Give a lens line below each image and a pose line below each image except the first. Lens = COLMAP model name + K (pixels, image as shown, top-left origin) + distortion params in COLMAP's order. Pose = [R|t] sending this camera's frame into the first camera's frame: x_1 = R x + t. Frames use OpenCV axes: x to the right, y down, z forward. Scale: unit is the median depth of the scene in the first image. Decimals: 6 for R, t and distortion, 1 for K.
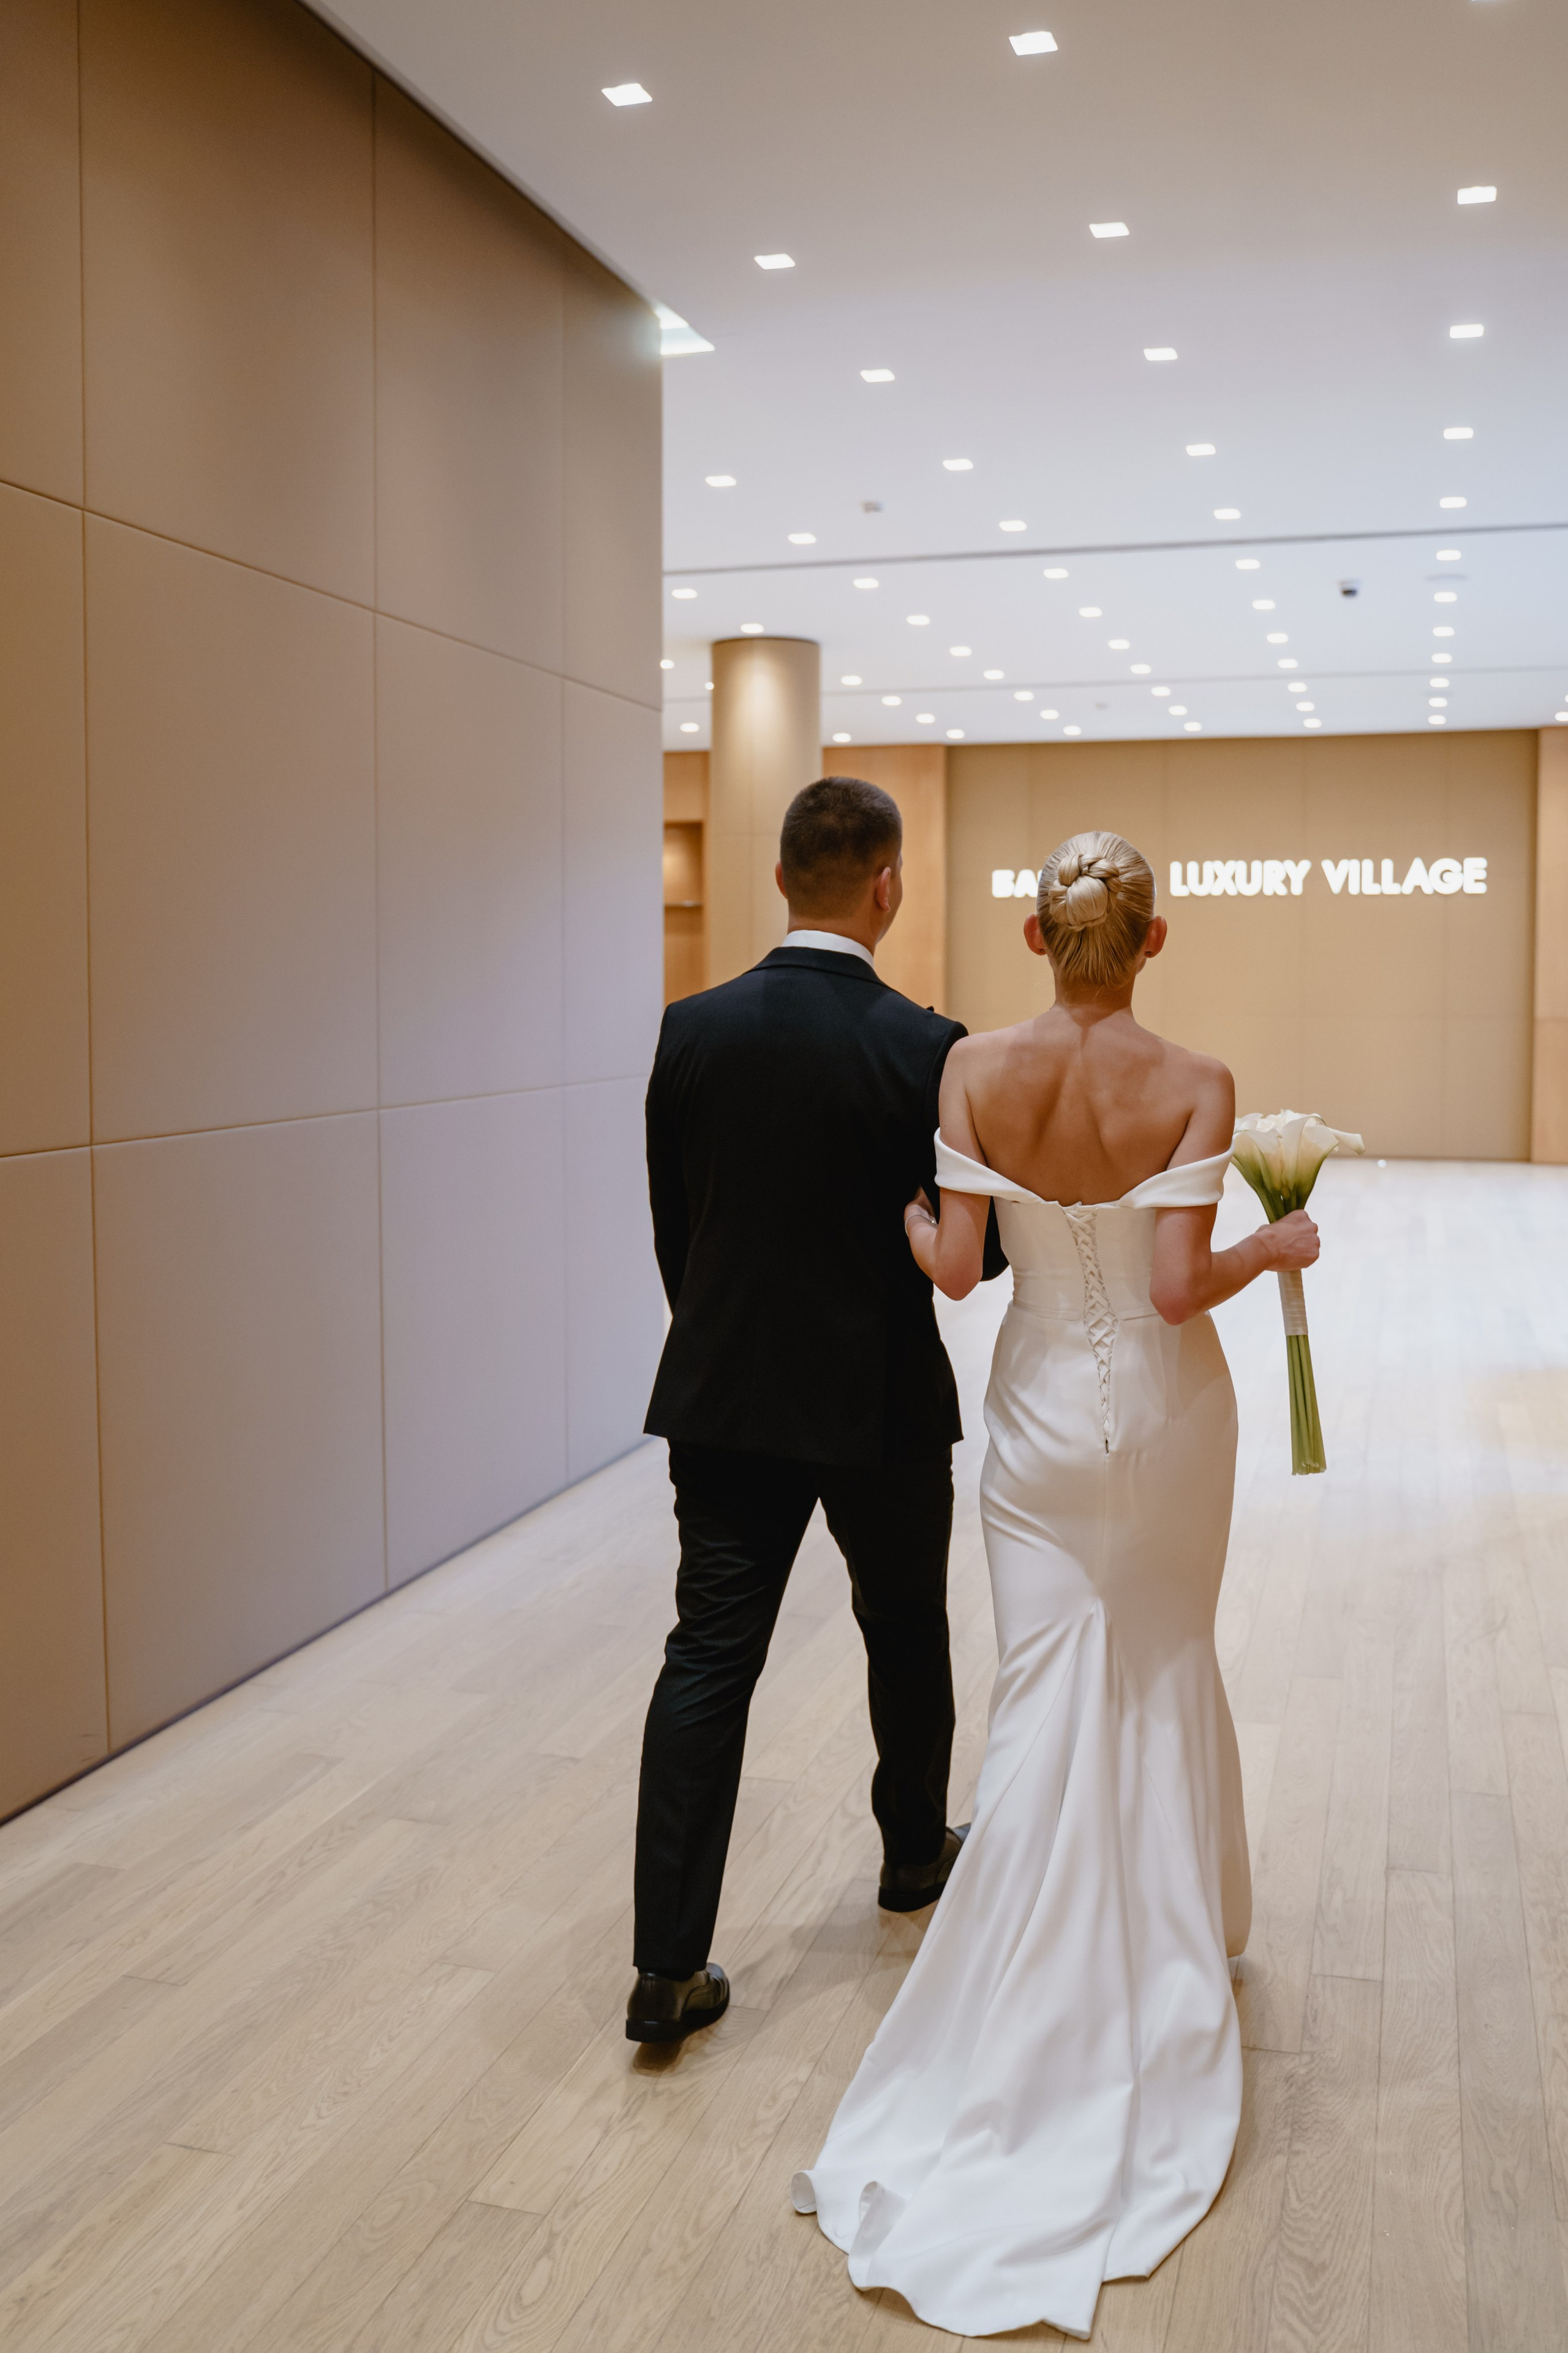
lens RADIAL K [[2261.0, 0, 784.4], [0, 2261.0, 1126.5], [0, 0, 1]] dist [-0.087070, 0.109678]
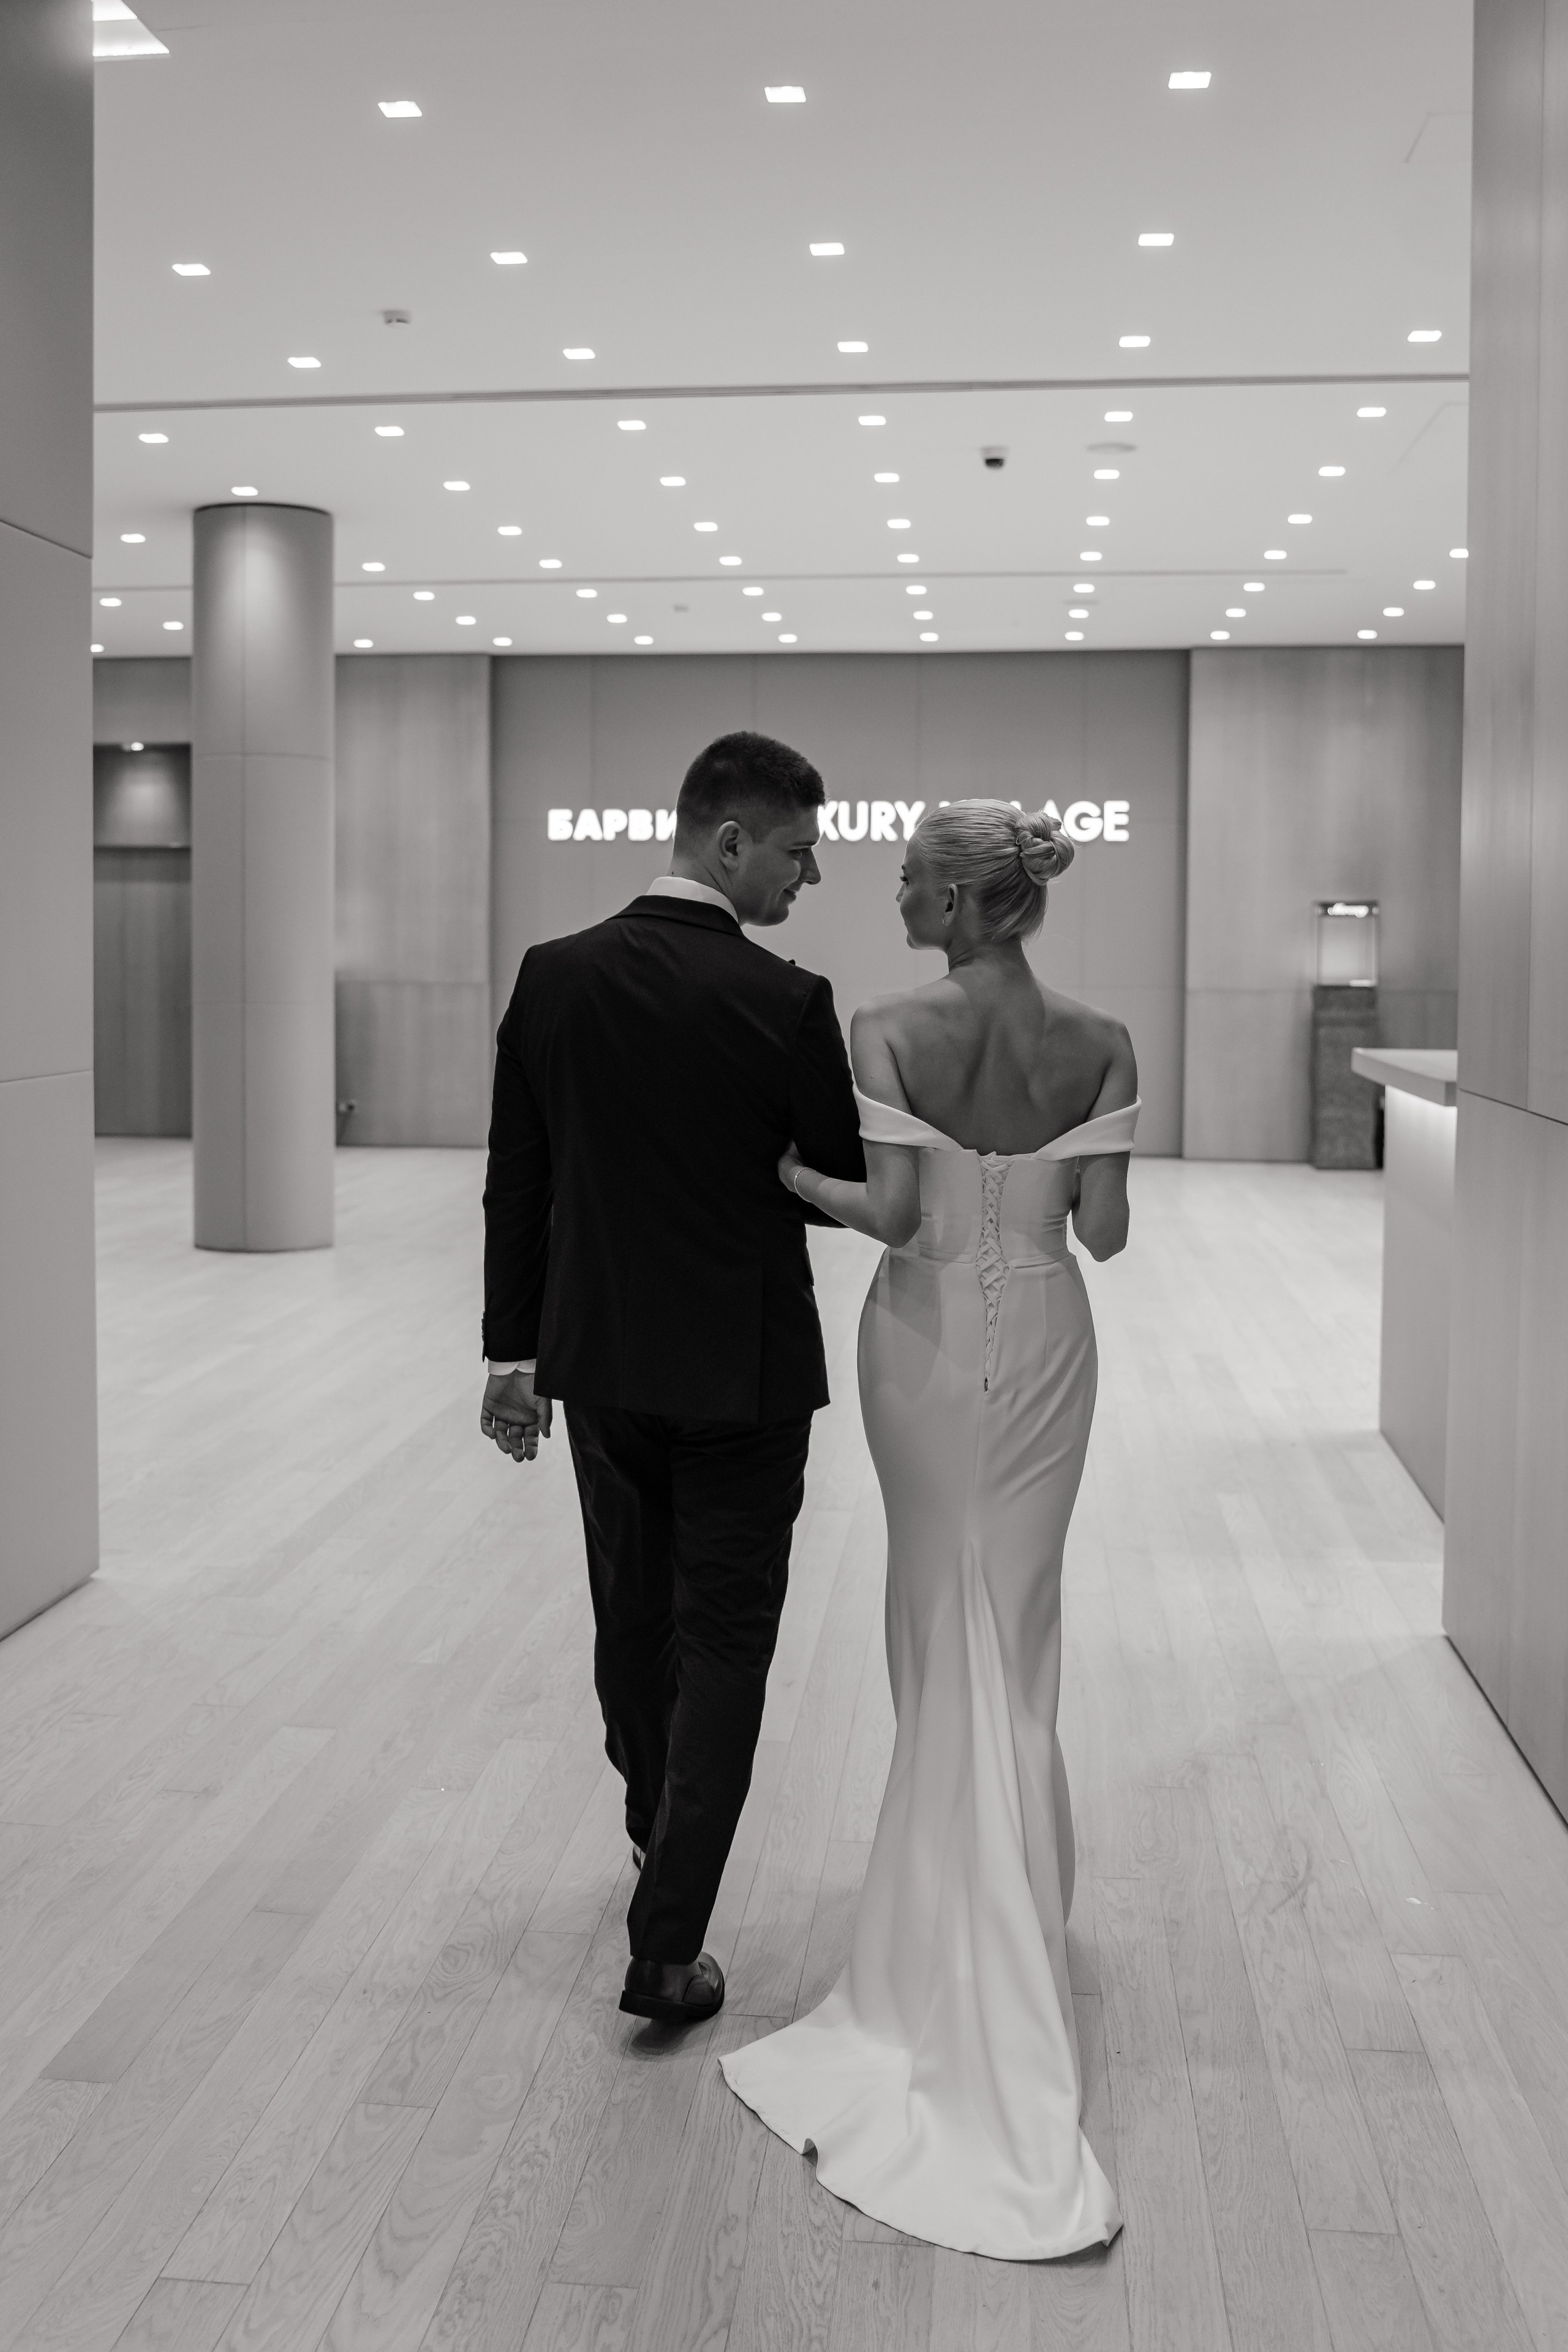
lens RADIAL K [[2551.4, 0, 770.3], [0, 2551.4, 1067.0], [0, 0, 1]] dist [-0.072110, -0.014726]
pose [[0.983735, -0.001426, 0.179619, 0.006945], [0.004177, 0.999880, -0.014937, -0.006151], [-0.179576, 0.015444, 0.983623, 0.099343]]
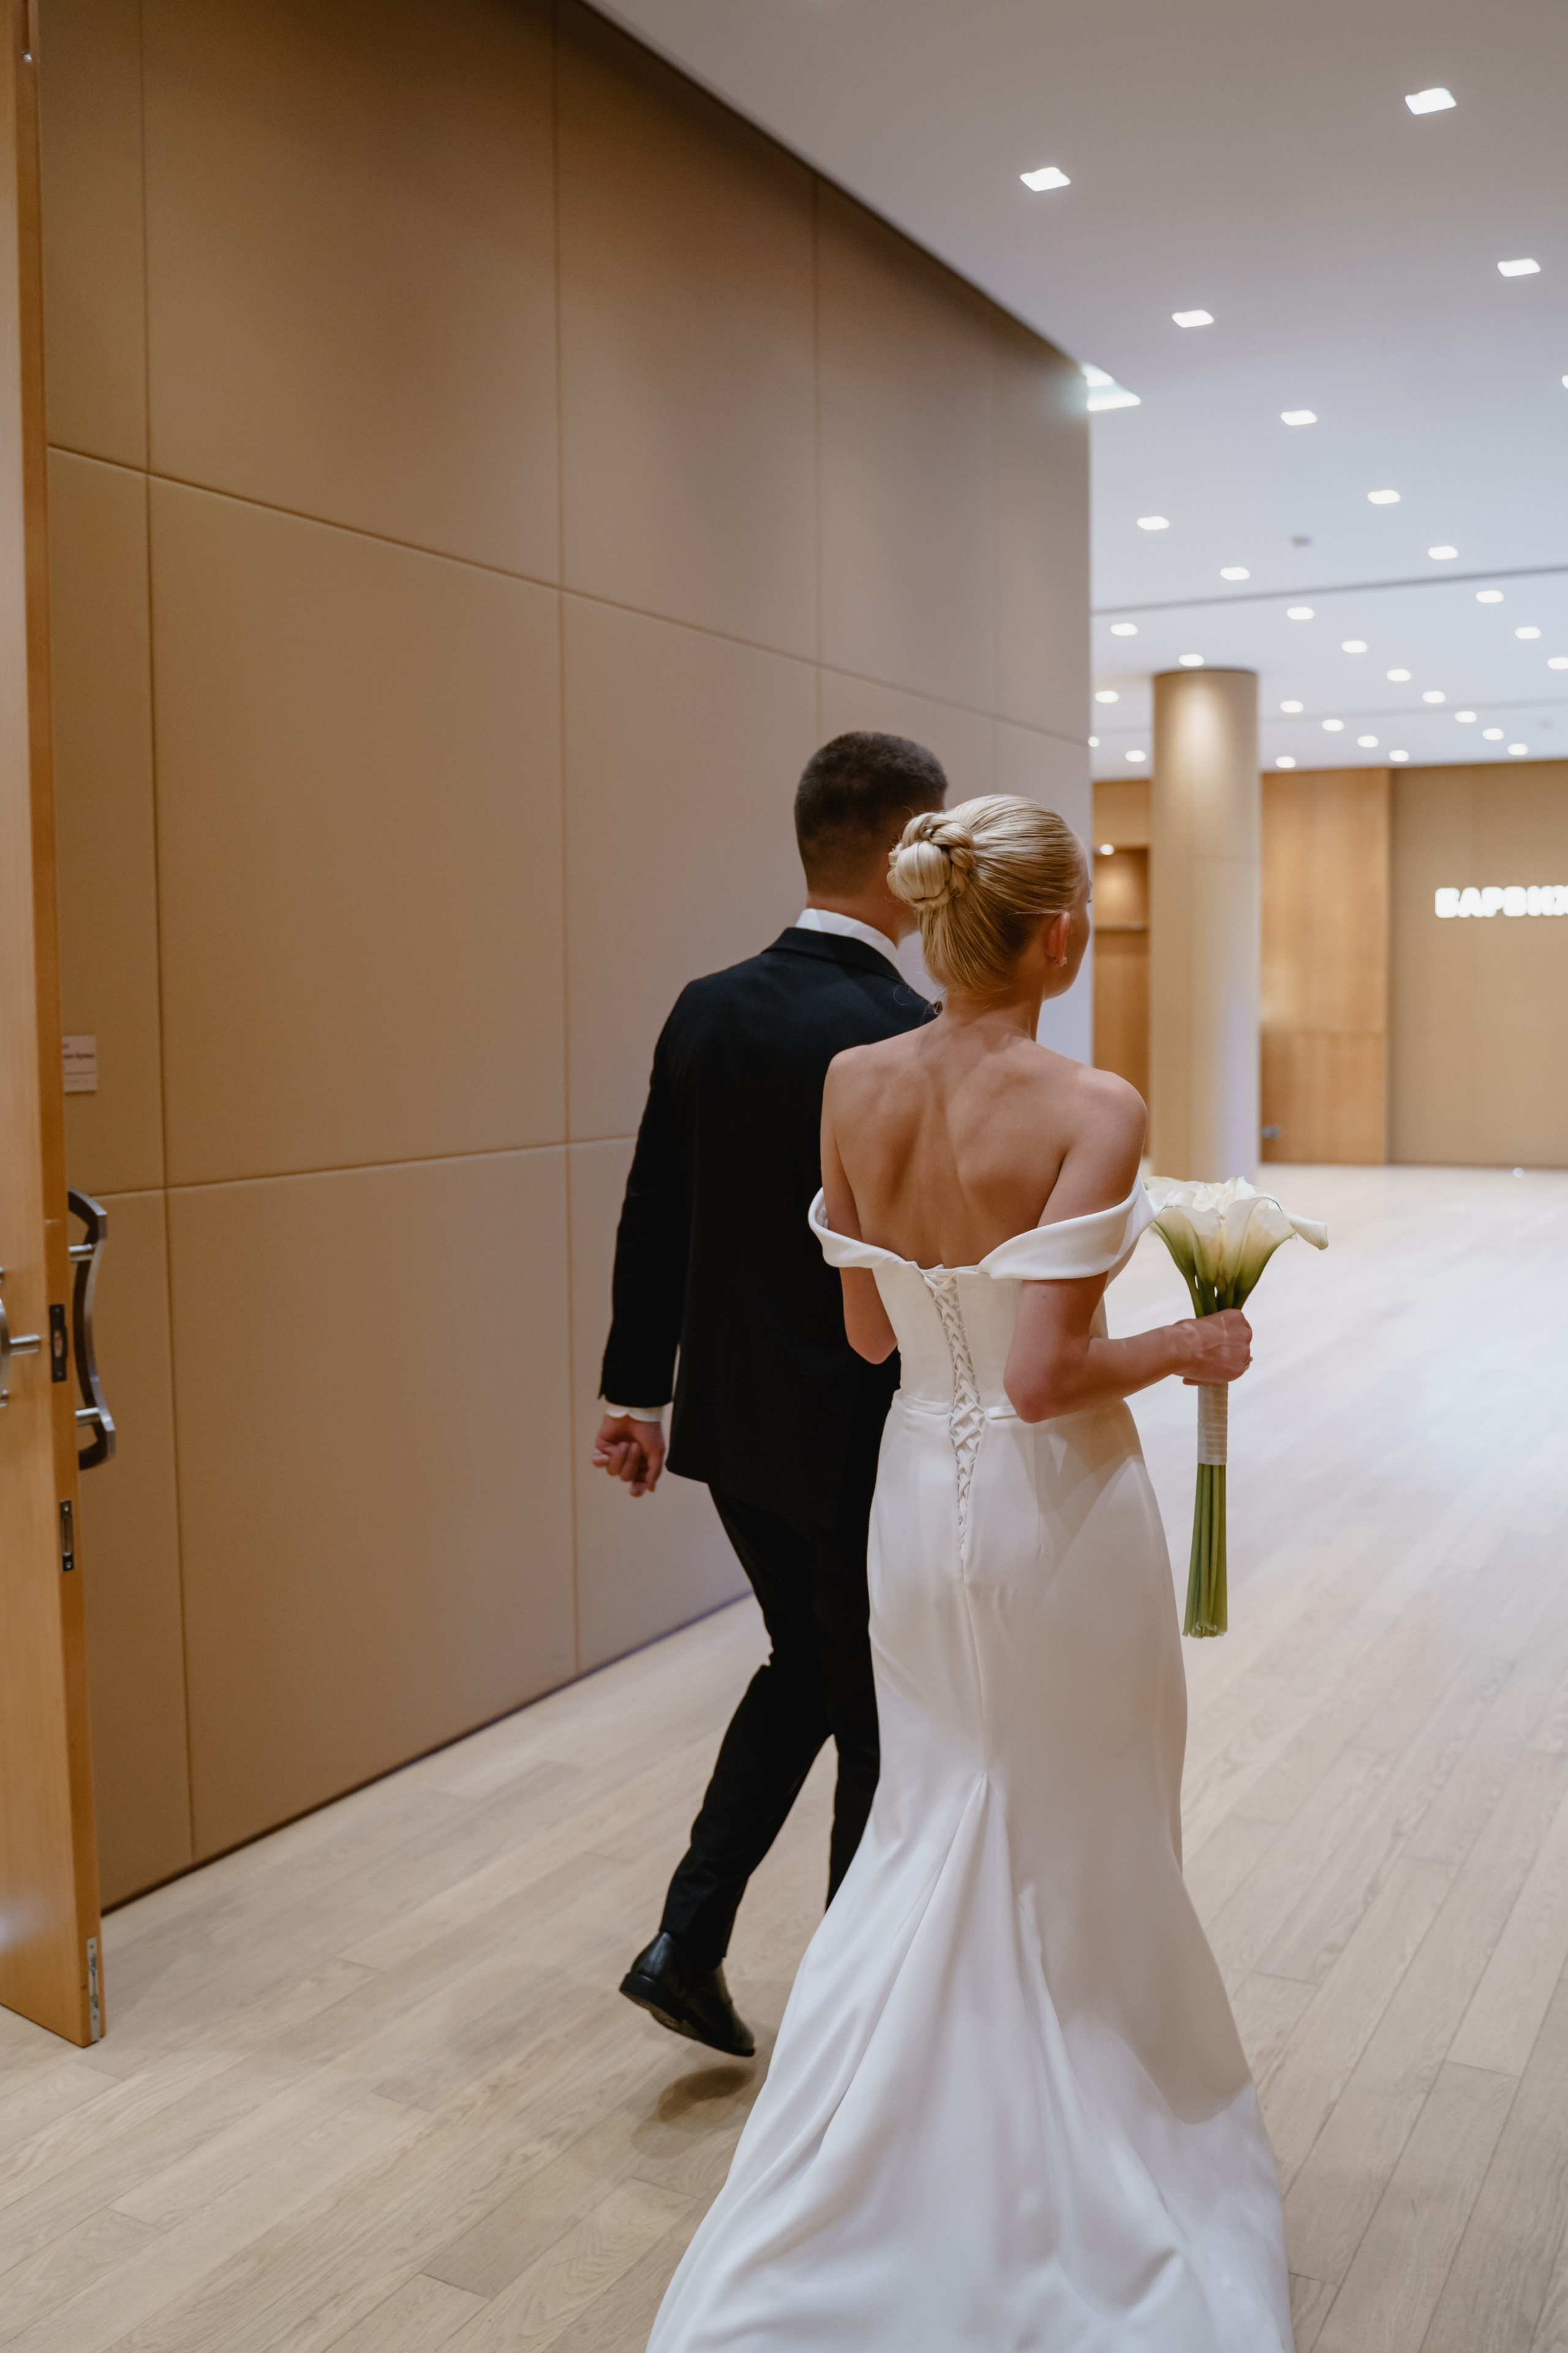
lens RADIAL K [[2189.3, 0, 784.0], [0, 2189.3, 1176.5], [0, 0, 1]] dist [-0.108572, 0.183899]
pose [[0.978751, 0.009216, -0.204844, 0.009002], [-0.006035, 0.999851, 0.016149, 0.001924], [0.204962, -0.014570, 0.978661, -0.021371]]
